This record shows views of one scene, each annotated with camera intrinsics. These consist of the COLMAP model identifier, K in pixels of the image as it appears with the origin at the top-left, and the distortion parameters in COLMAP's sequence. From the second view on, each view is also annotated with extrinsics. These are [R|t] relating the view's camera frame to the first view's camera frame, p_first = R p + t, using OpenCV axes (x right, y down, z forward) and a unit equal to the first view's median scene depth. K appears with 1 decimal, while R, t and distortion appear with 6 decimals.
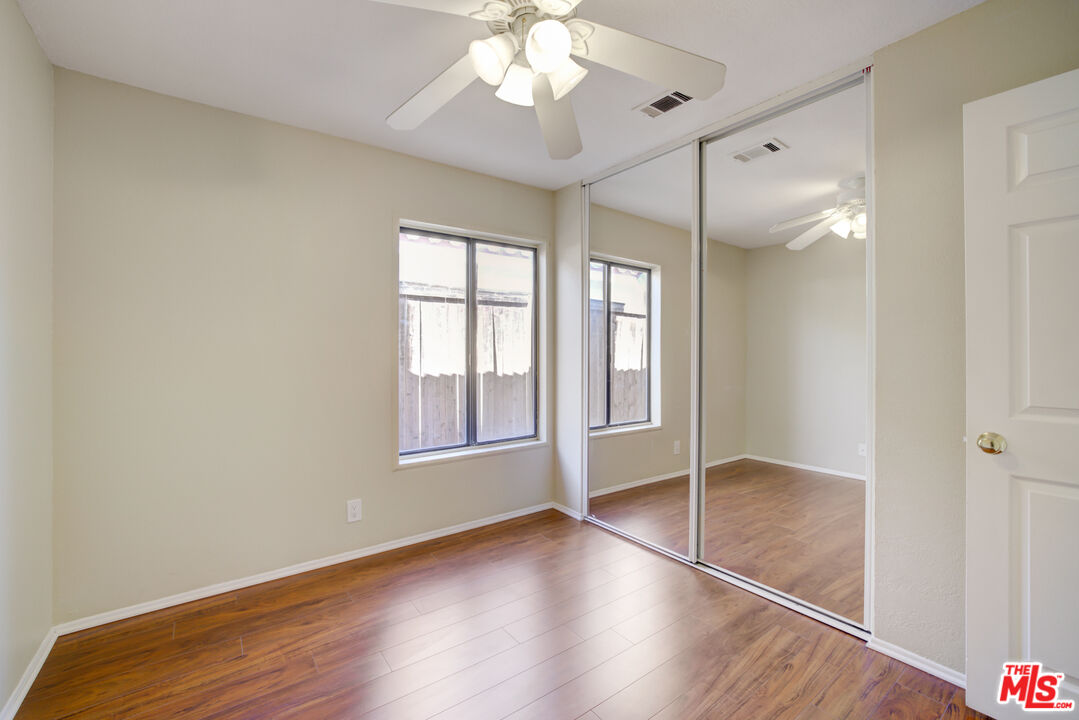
lens RADIAL K [[470.8, 0, 540.0], [0, 470.8, 360.0], [0, 0, 1]] dist [-0.003467, 0.002315]
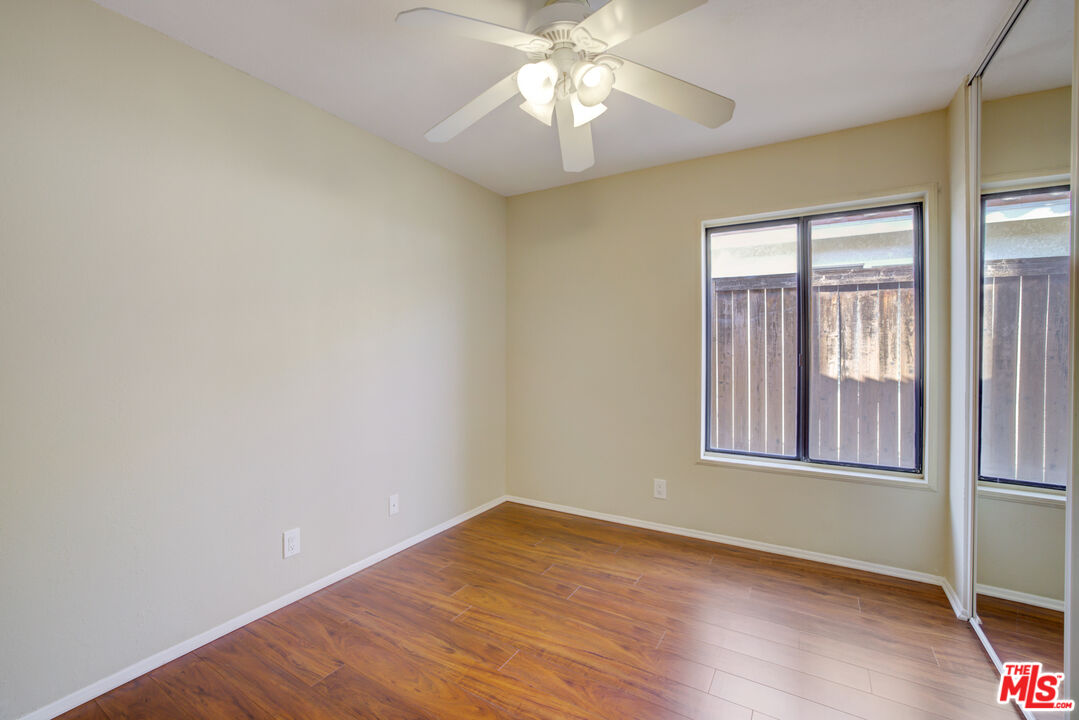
lens RADIAL K [[470.8, 0, 530.7], [0, 470.8, 351.8], [0, 0, 1]] dist [-0.003467, 0.002315]
pose [[0.373967, 0.001714, -0.927440, 0.517247], [-0.017973, 0.999824, -0.005400, -0.001358], [0.927268, 0.018689, 0.373932, 0.256749]]
